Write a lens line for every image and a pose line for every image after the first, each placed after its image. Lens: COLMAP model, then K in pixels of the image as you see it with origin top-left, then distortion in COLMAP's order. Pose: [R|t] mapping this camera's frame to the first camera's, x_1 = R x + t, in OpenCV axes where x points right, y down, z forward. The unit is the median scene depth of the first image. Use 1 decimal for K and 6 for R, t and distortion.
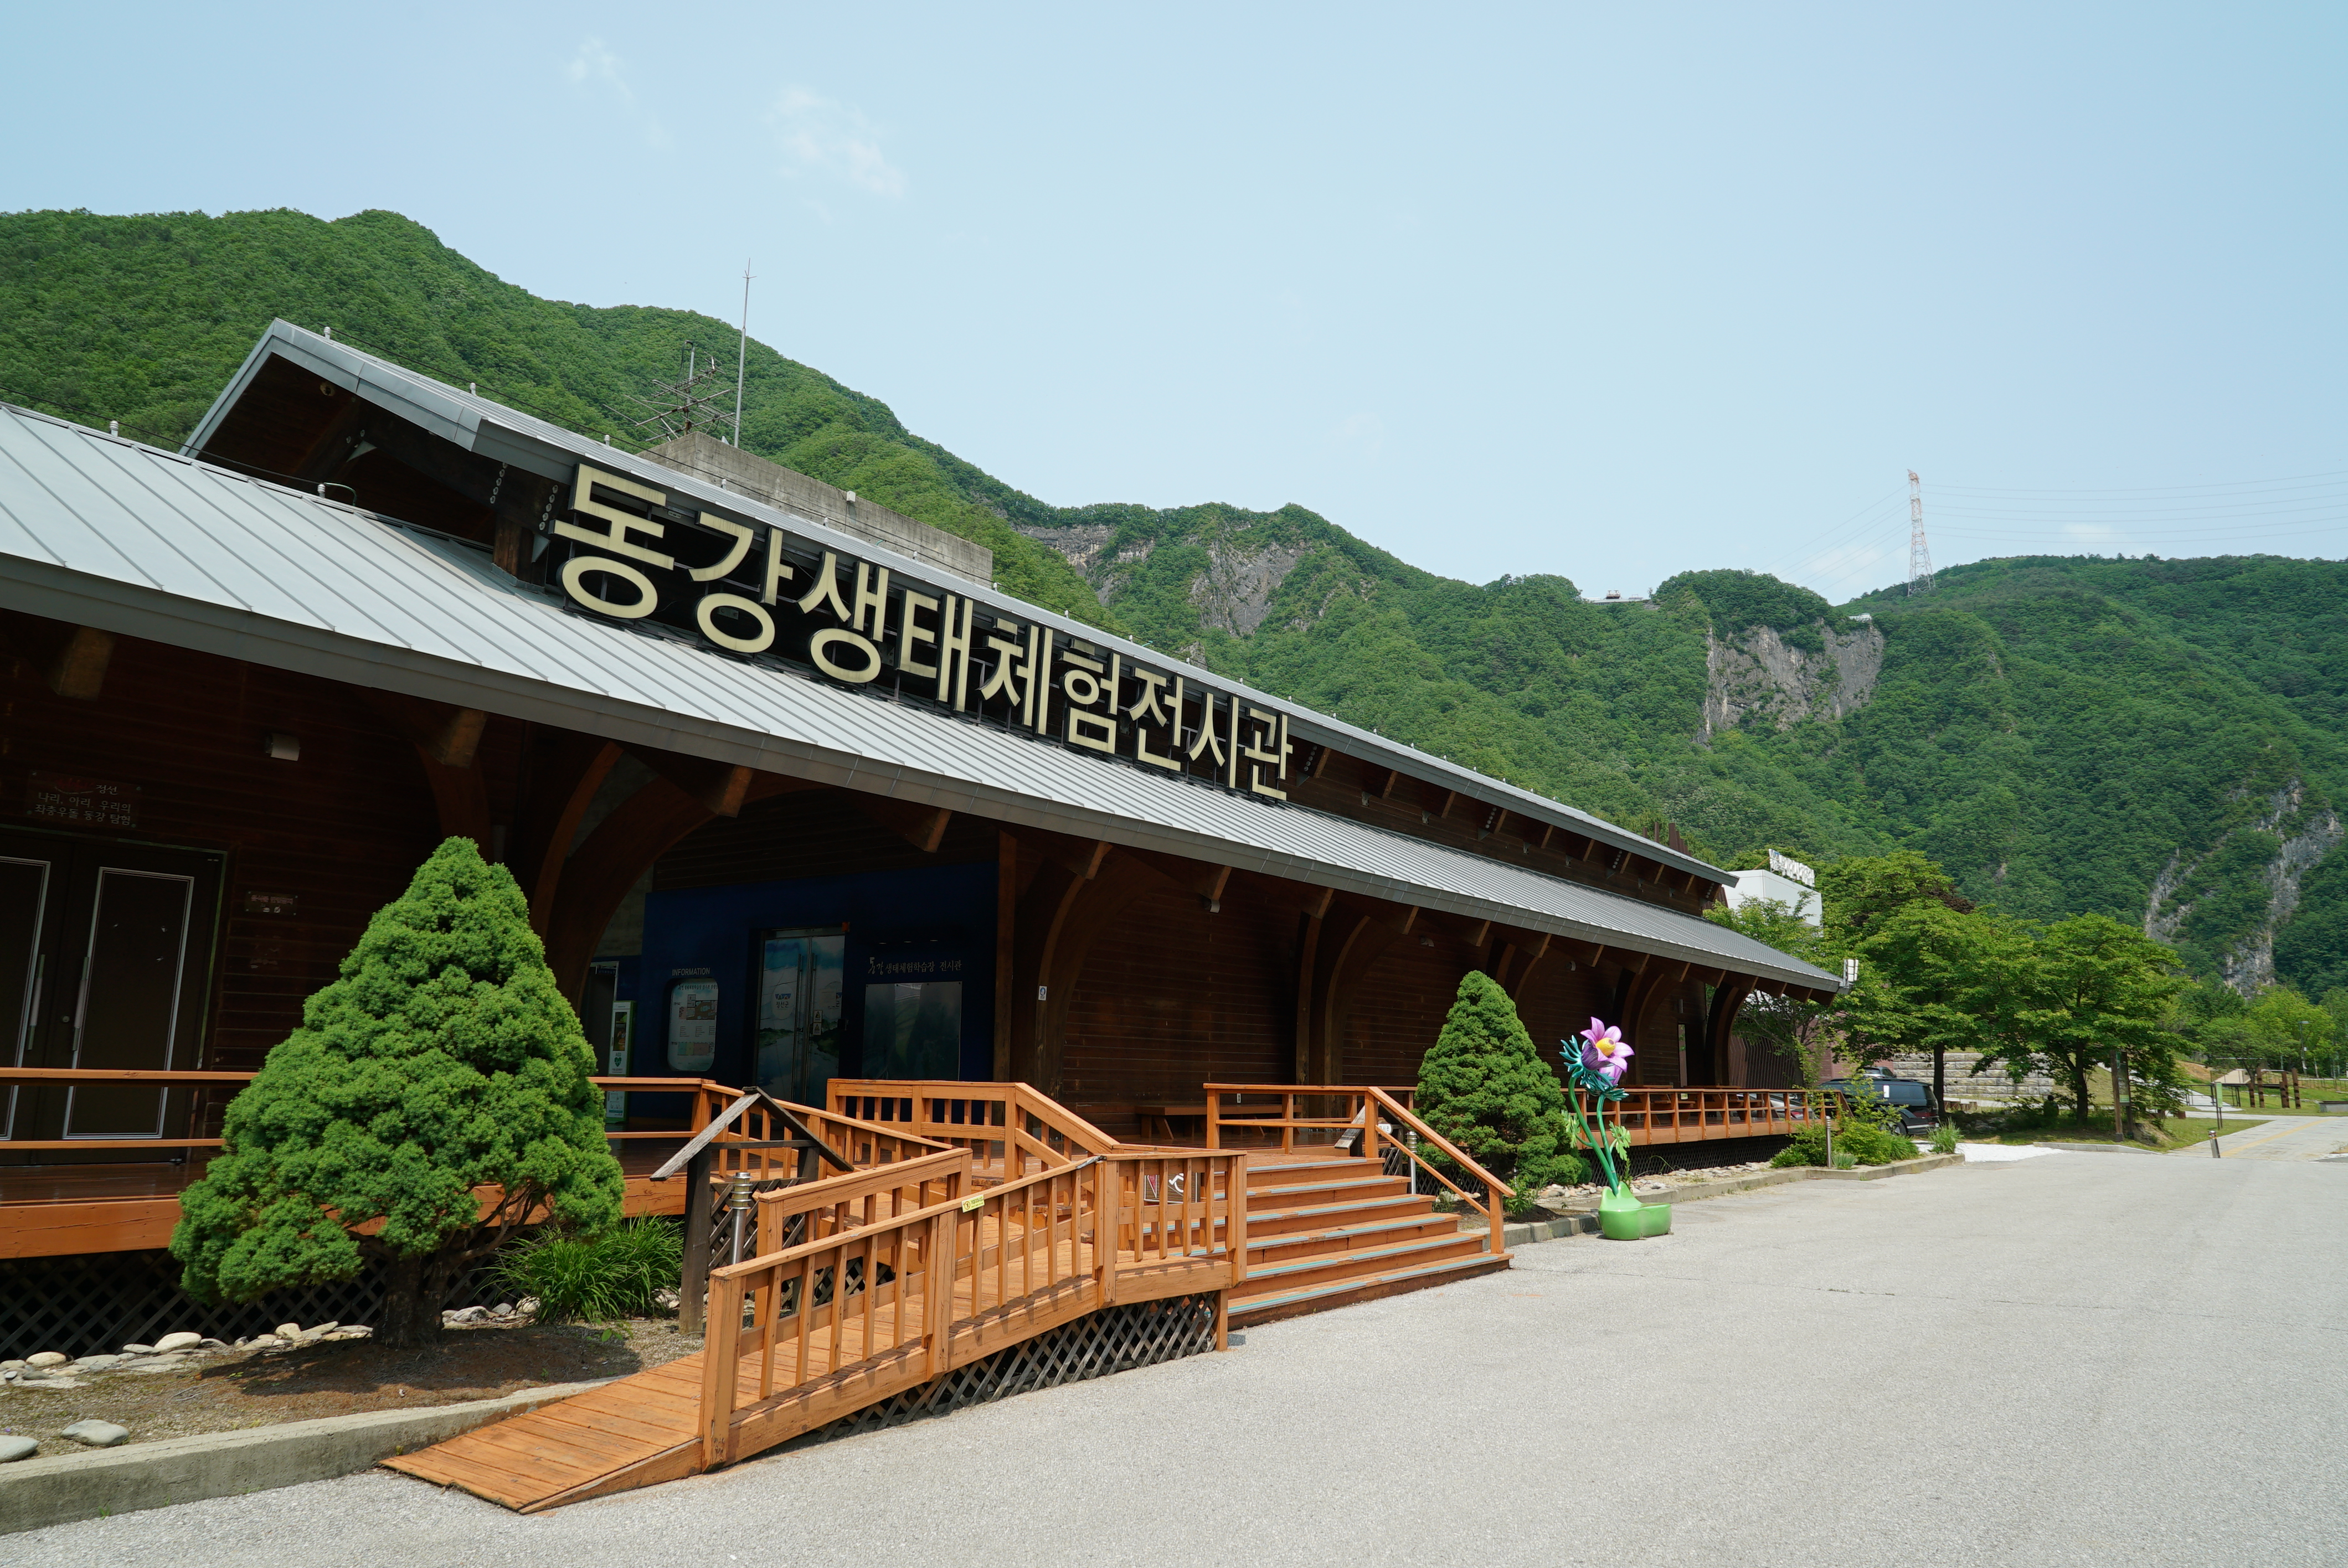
lens RADIAL K [[1548.8, 0, 1153.3], [0, 1548.8, 773.7], [0, 0, 1]] dist [-0.036084, 0.020340]
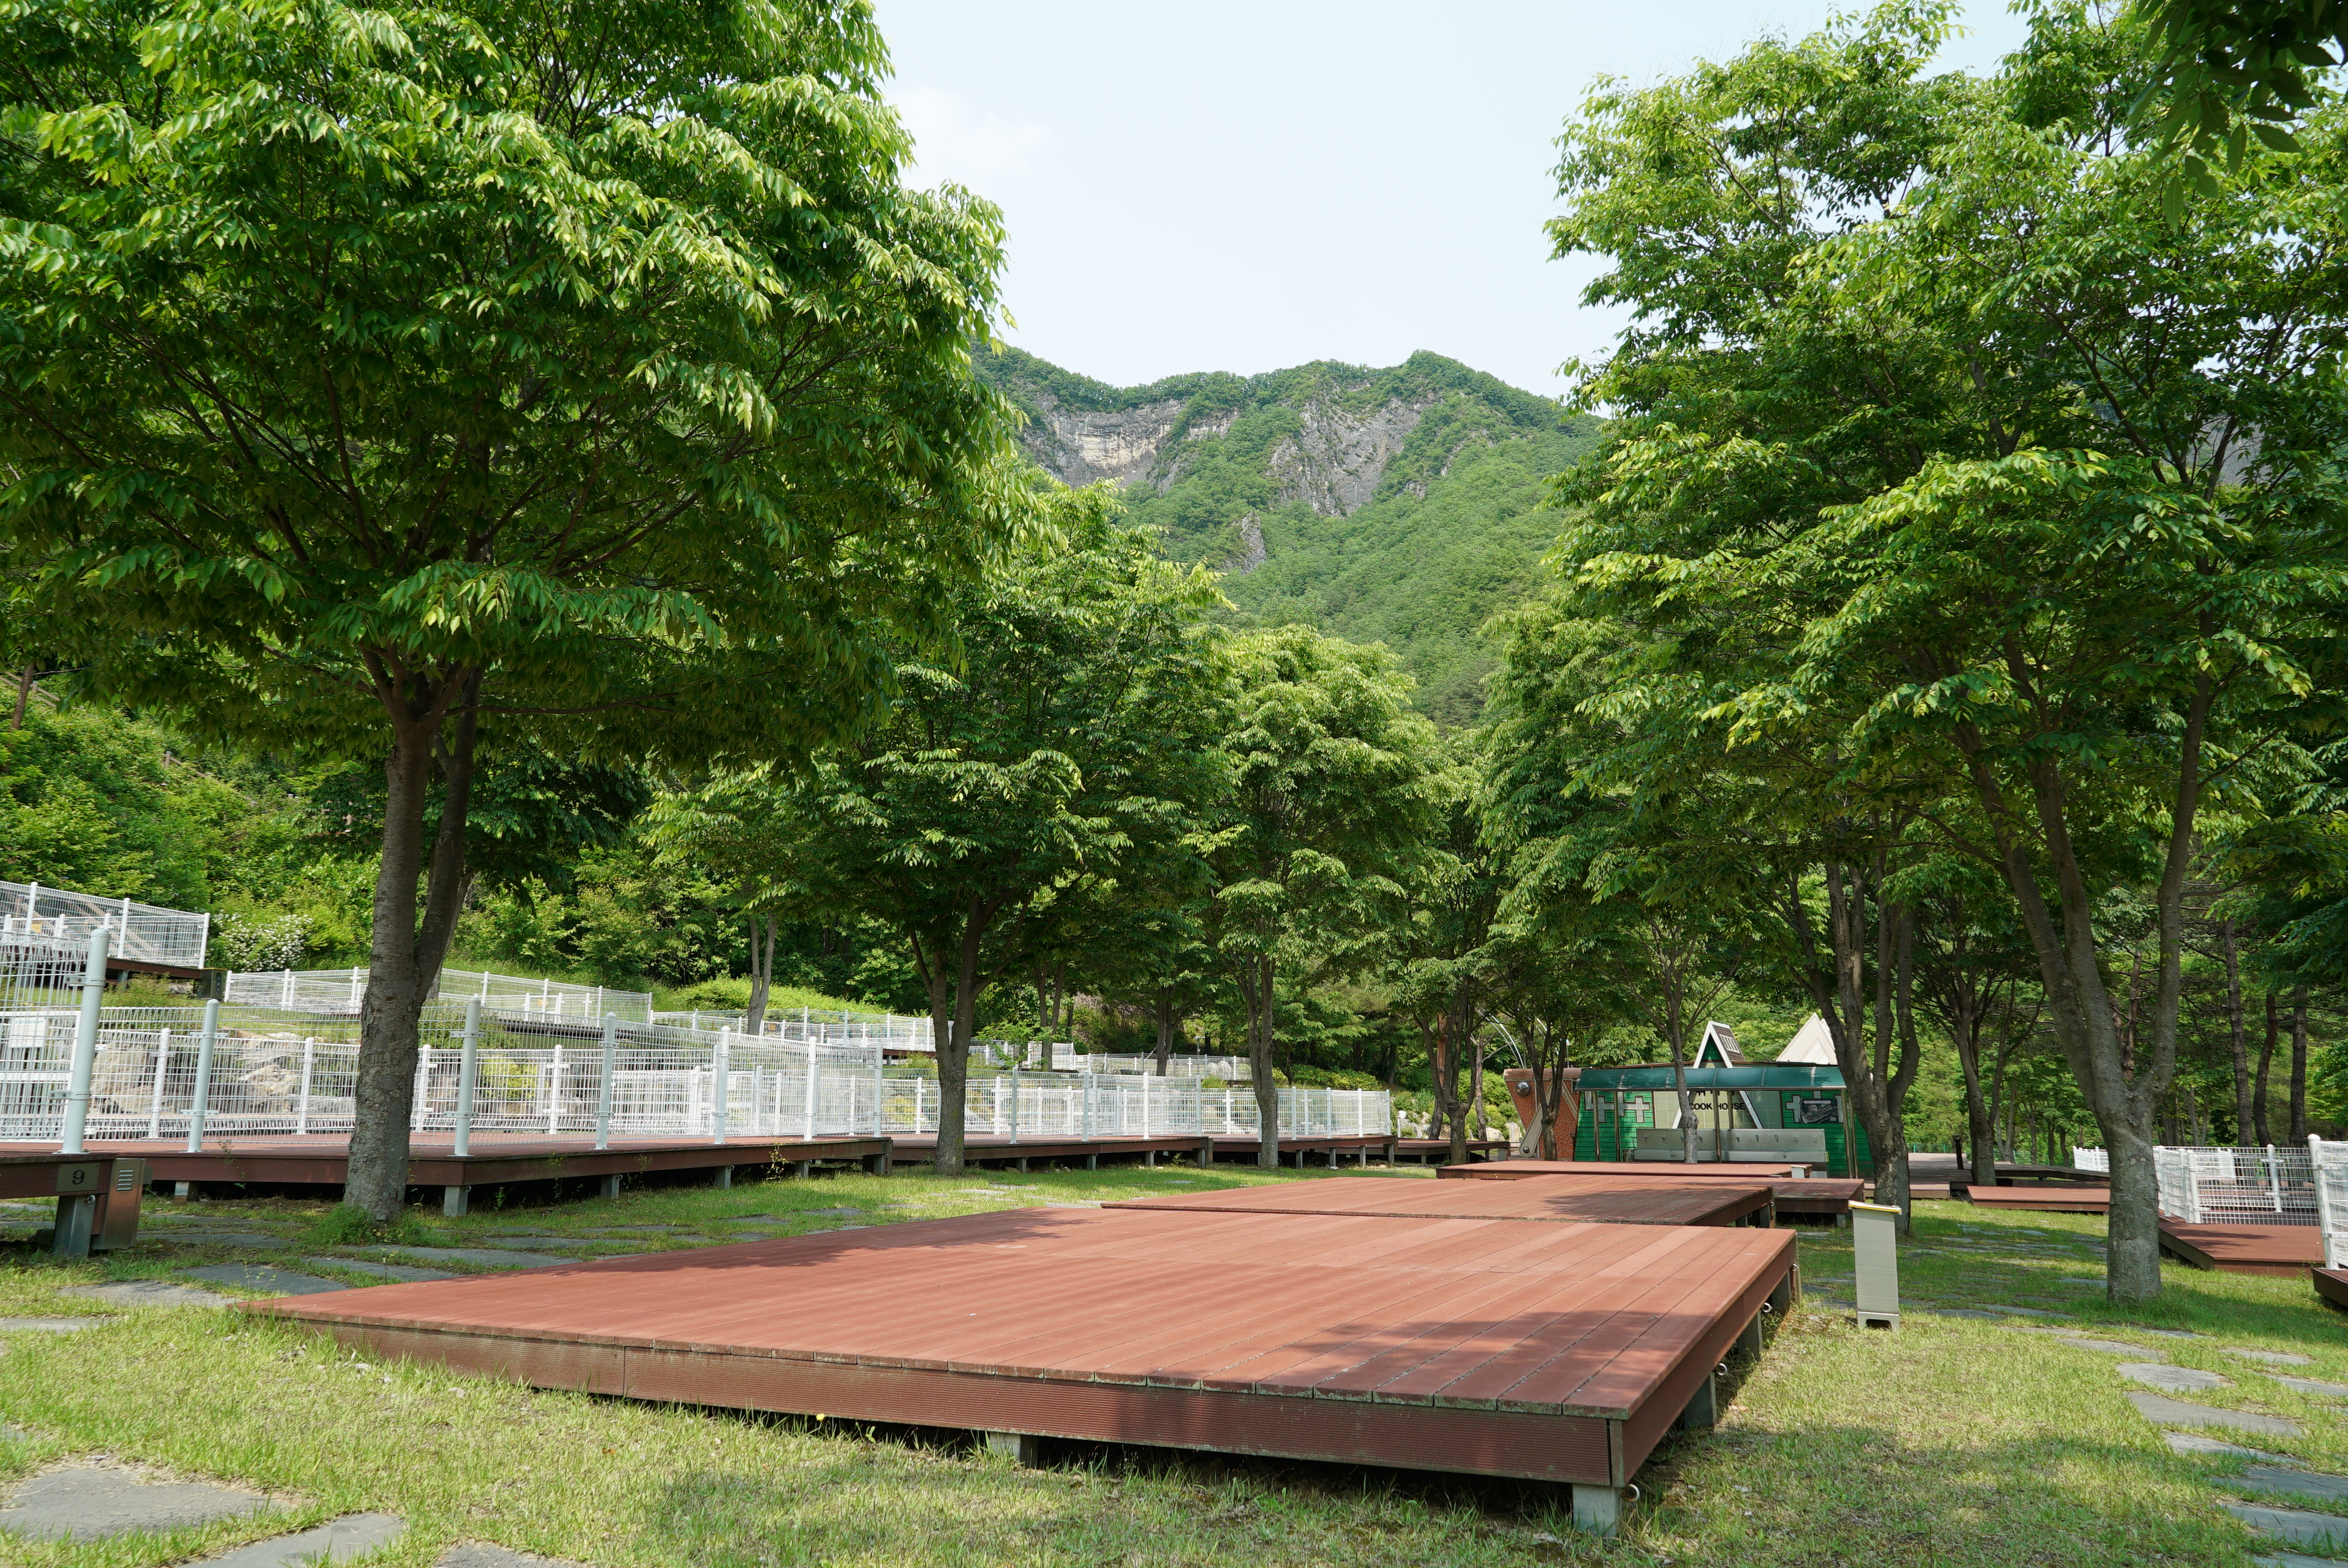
lens RADIAL K [[1548.8, 0, 1170.0], [0, 1548.8, 777.5], [0, 0, 1]] dist [-0.036084, 0.020340]
pose [[0.971925, -0.063132, -0.226663, 0.137145], [0.059037, 0.997948, -0.024807, 0.053944], [0.227764, 0.010729, 0.973657, 0.234449]]
